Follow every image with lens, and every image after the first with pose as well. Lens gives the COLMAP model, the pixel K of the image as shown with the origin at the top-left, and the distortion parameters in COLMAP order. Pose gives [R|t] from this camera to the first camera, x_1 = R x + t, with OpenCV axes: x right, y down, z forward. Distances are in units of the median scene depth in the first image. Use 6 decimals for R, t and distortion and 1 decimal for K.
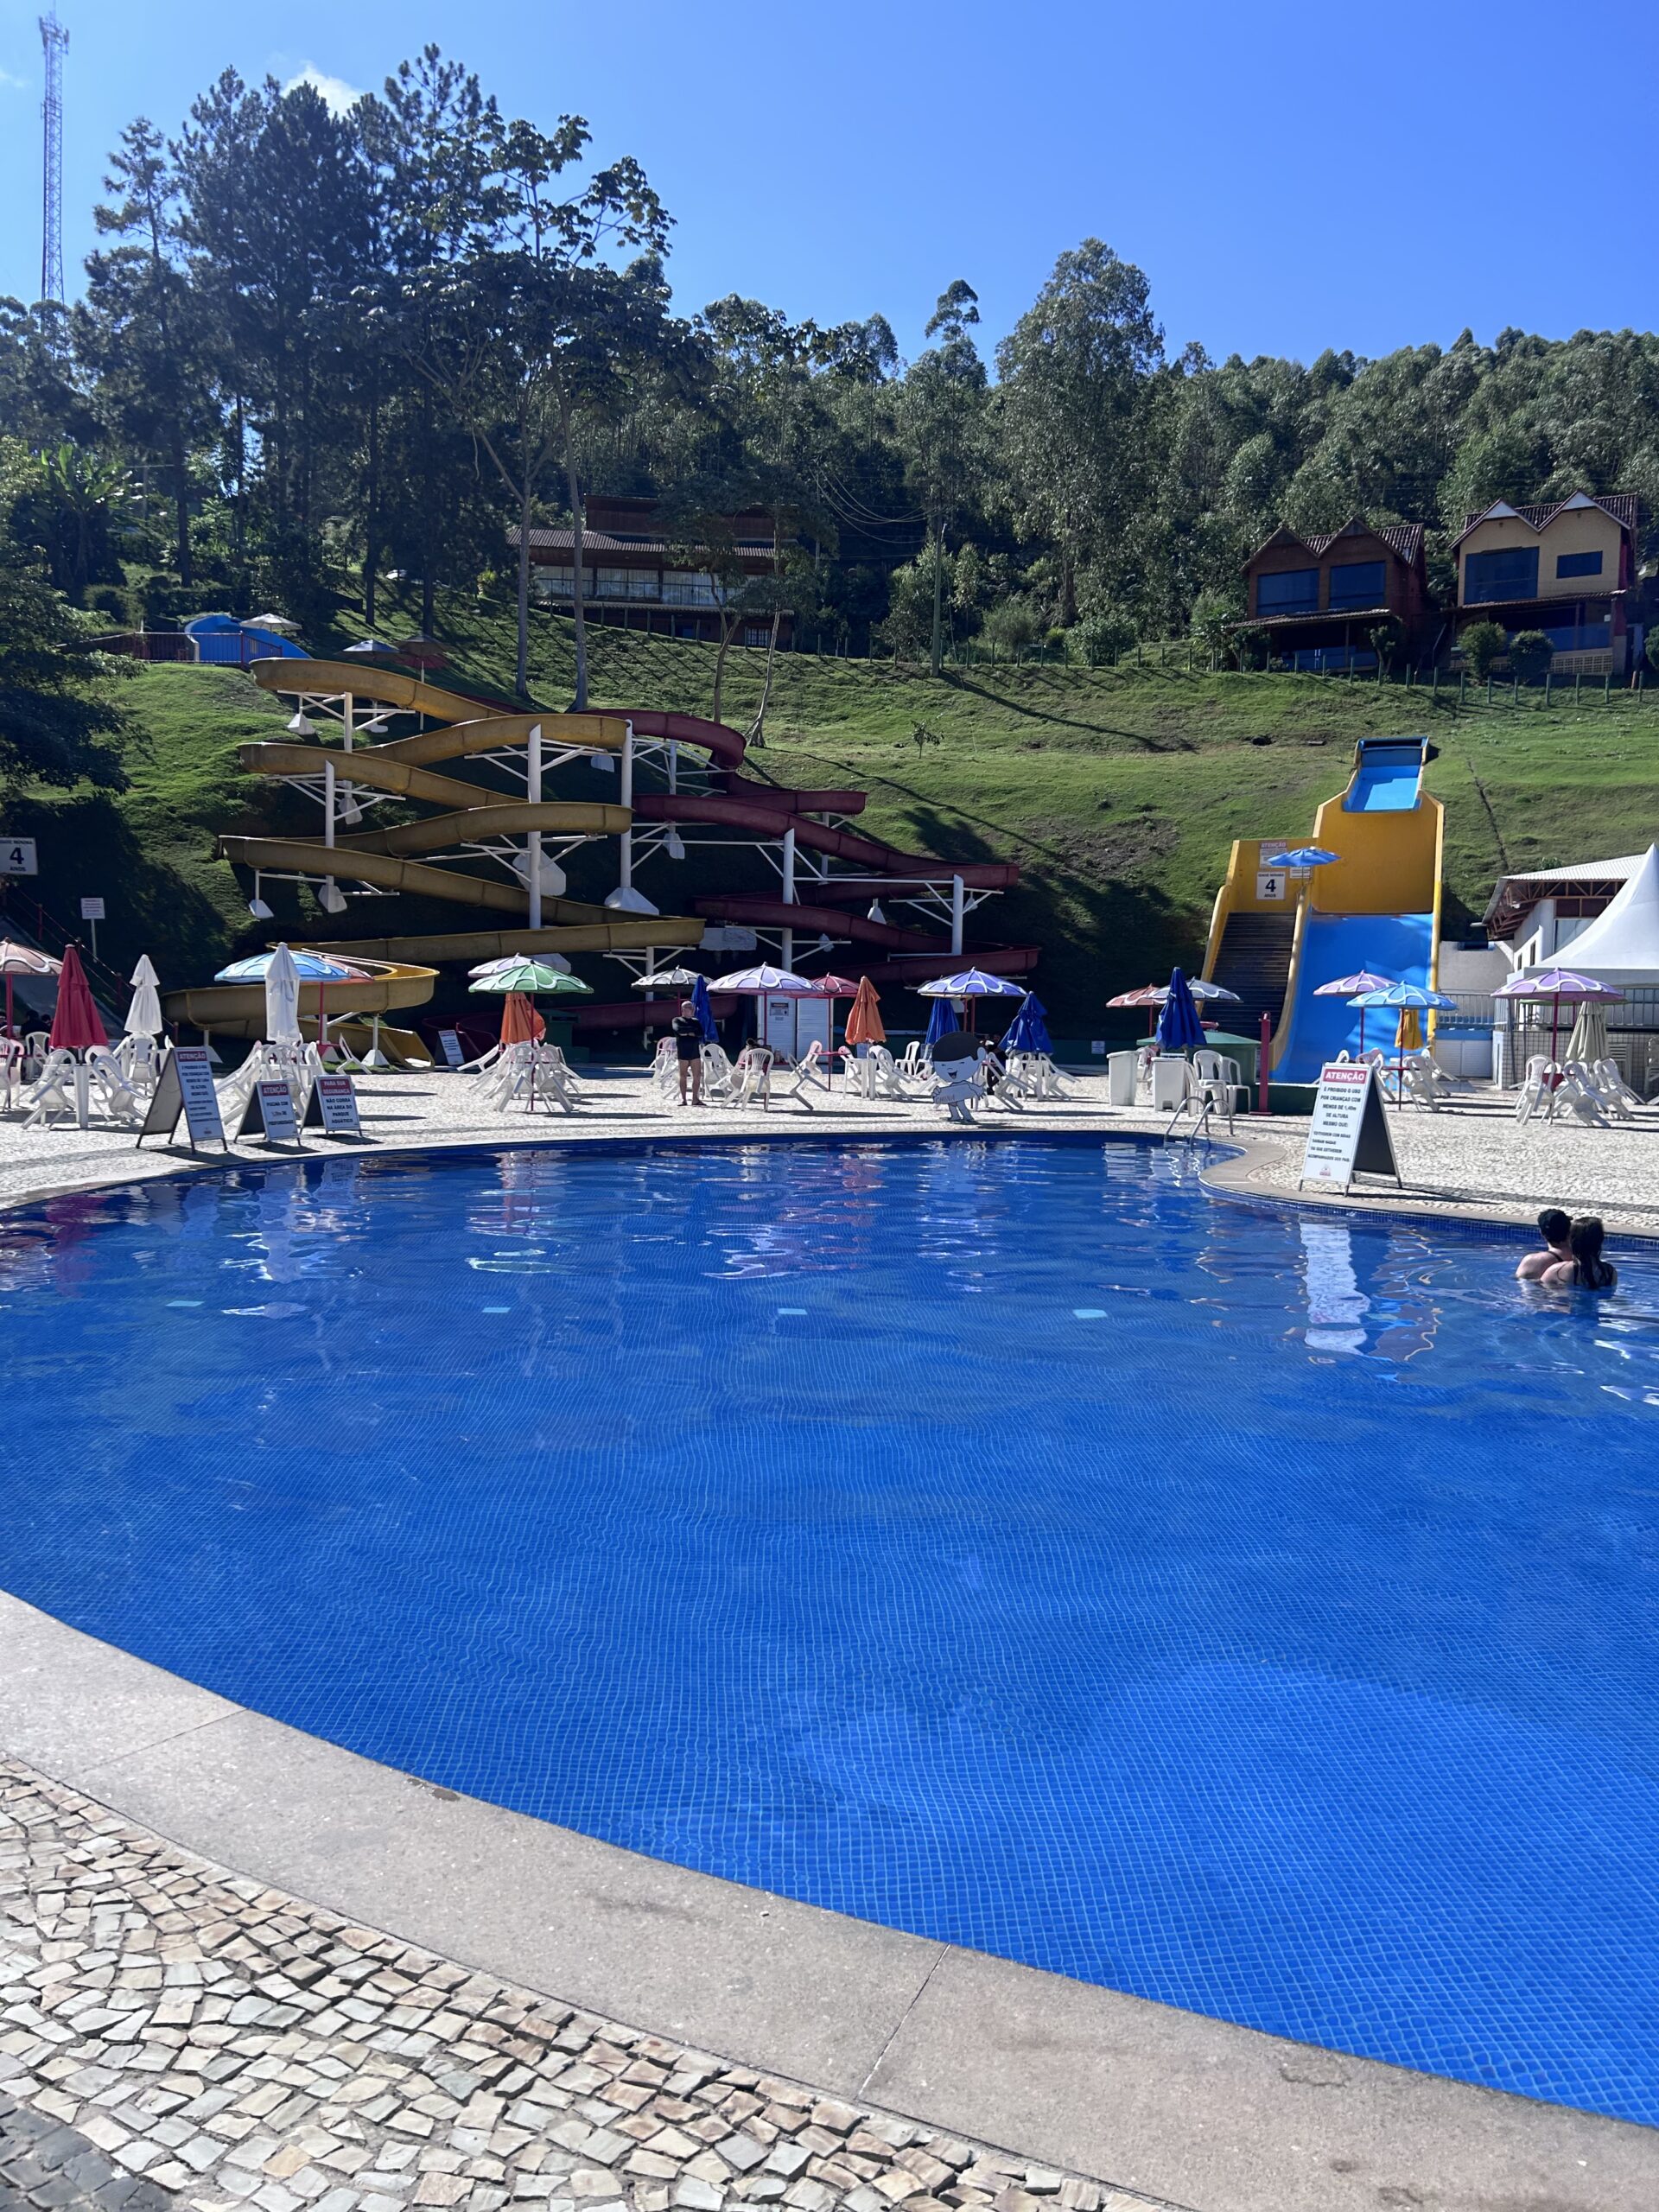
lens RADIAL K [[1703.3, 0, 829.5], [0, 1703.3, 1106.0], [0, 0, 1]] dist [-0.001170, -0.001775]
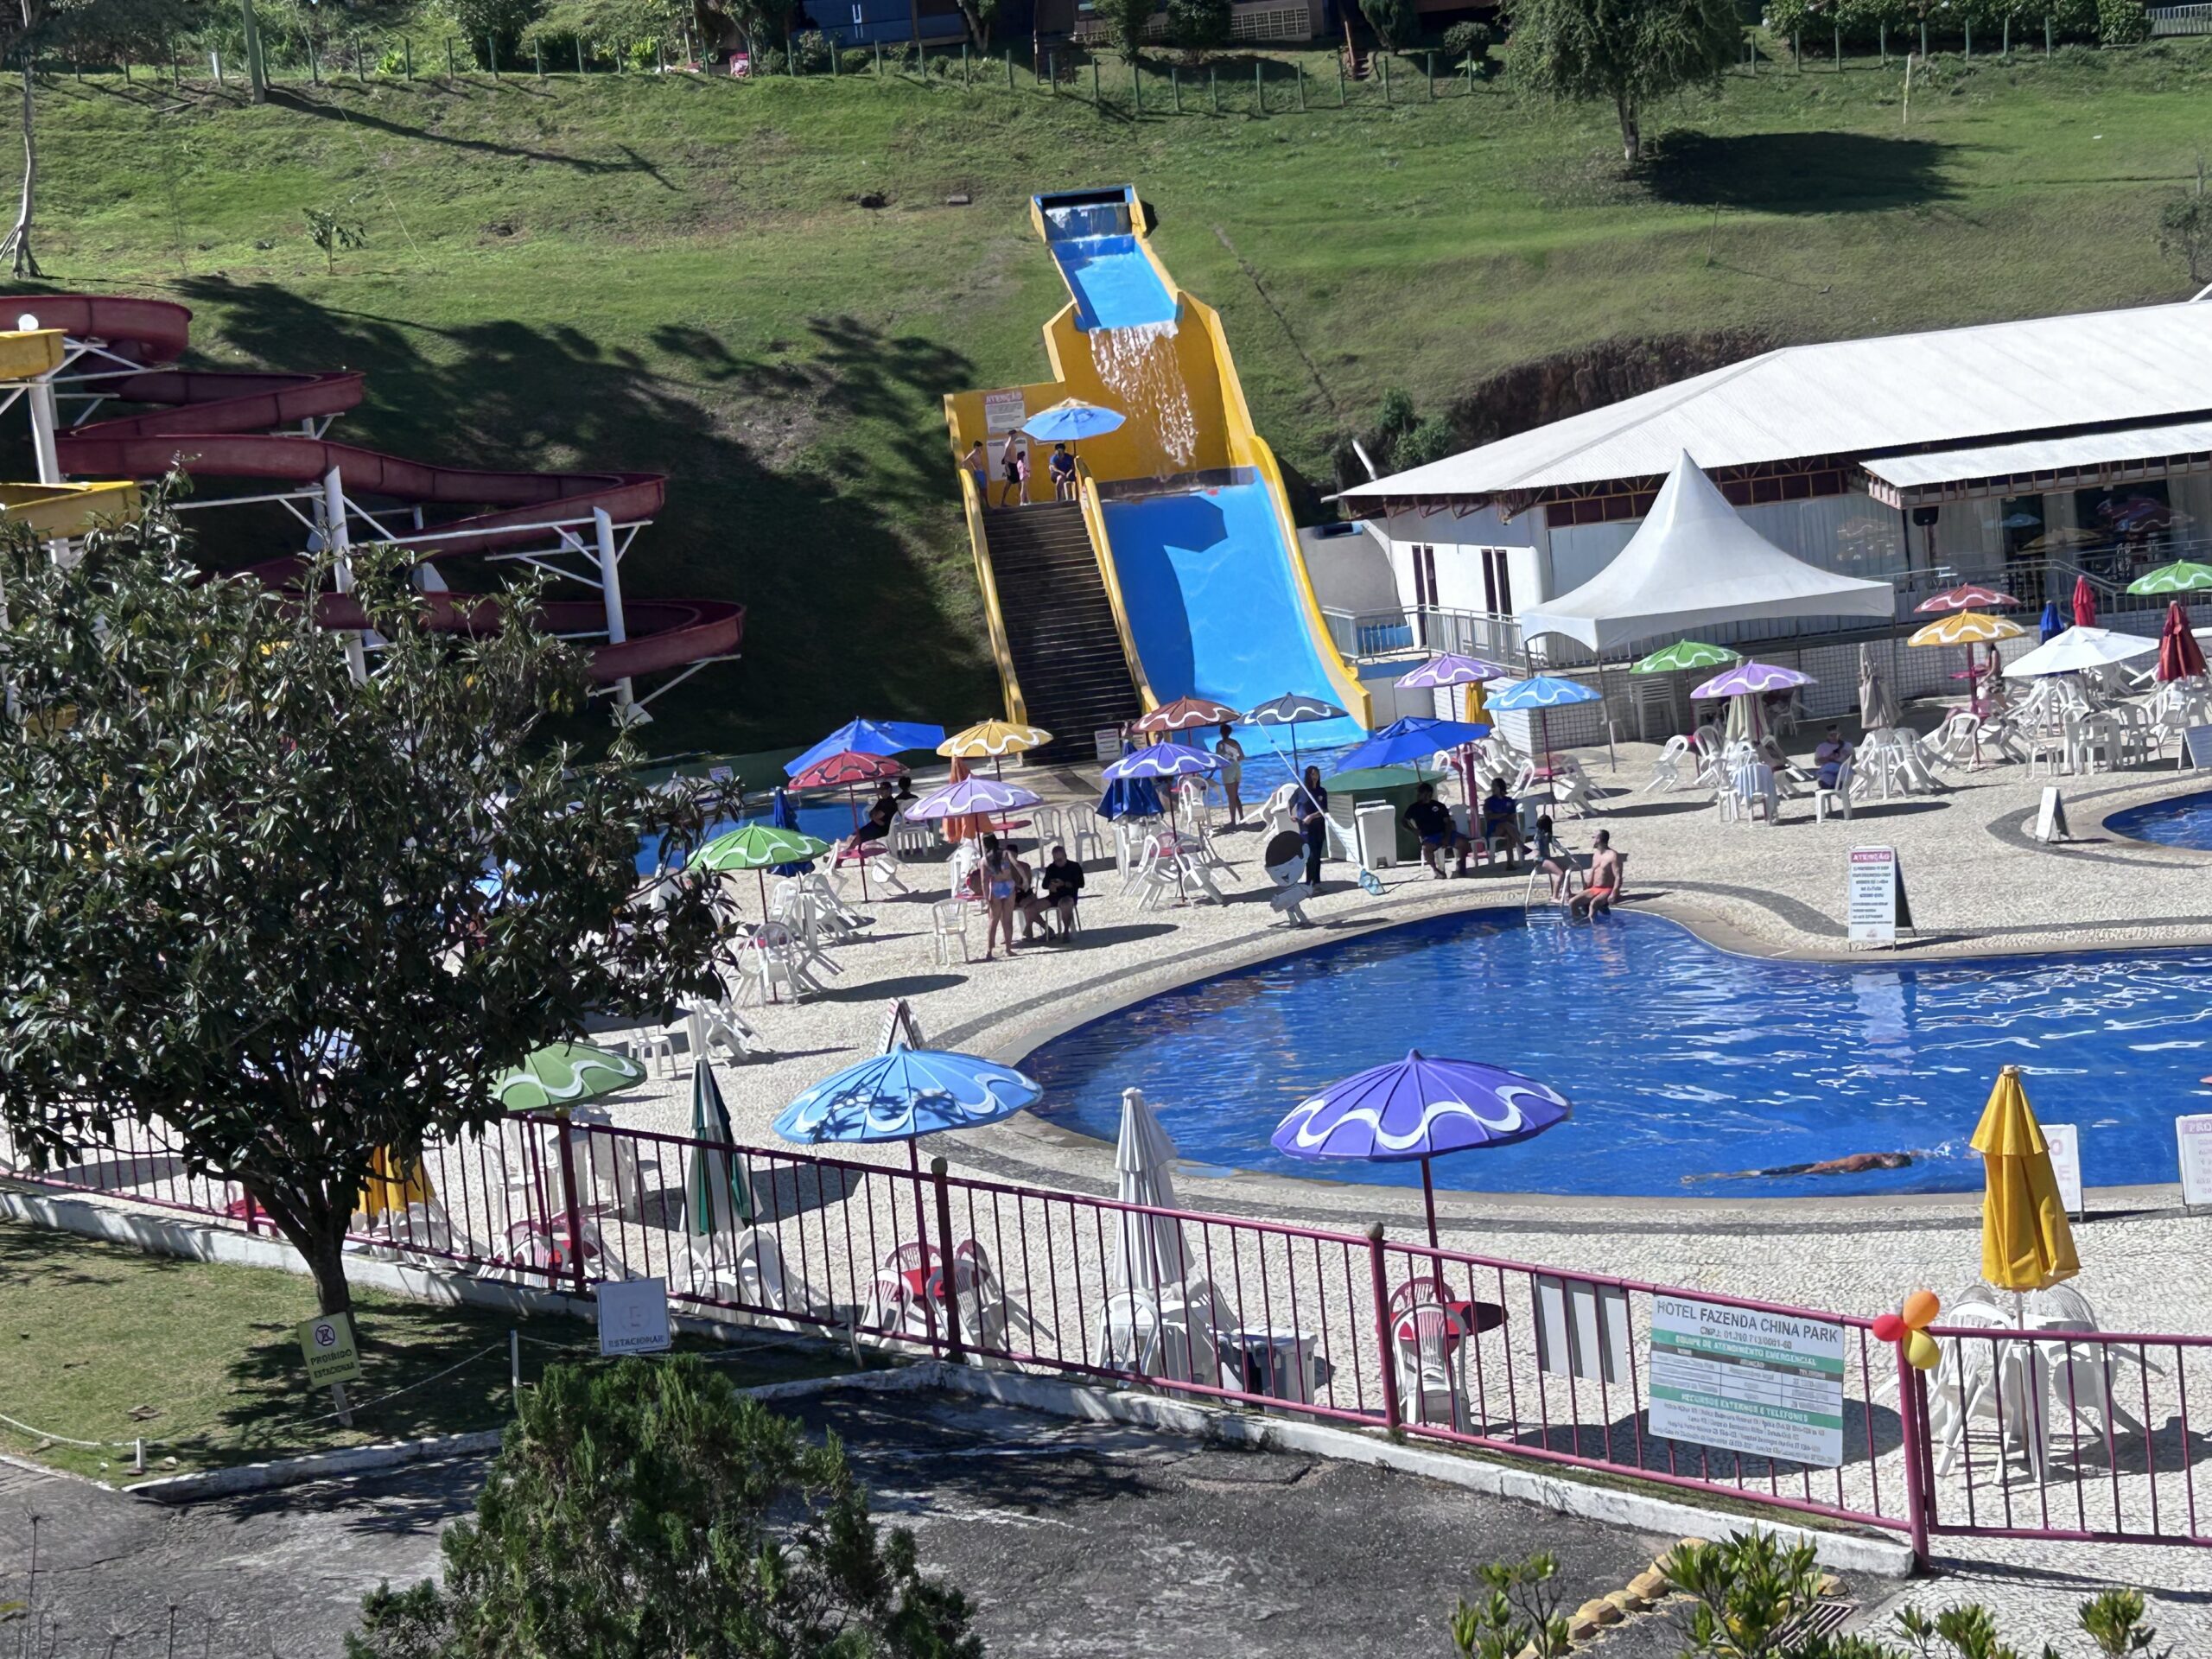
lens RADIAL K [[3543.0, 0, 1106.0], [0, 3543.0, 829.5], [0, 0, 1]] dist [0.362117, -0.022105]
pose [[0.890675, -0.164260, 0.423930, -0.348188], [0.149319, 0.986414, 0.068487, -0.079656], [-0.429420, 0.002301, 0.903102, -0.307841]]
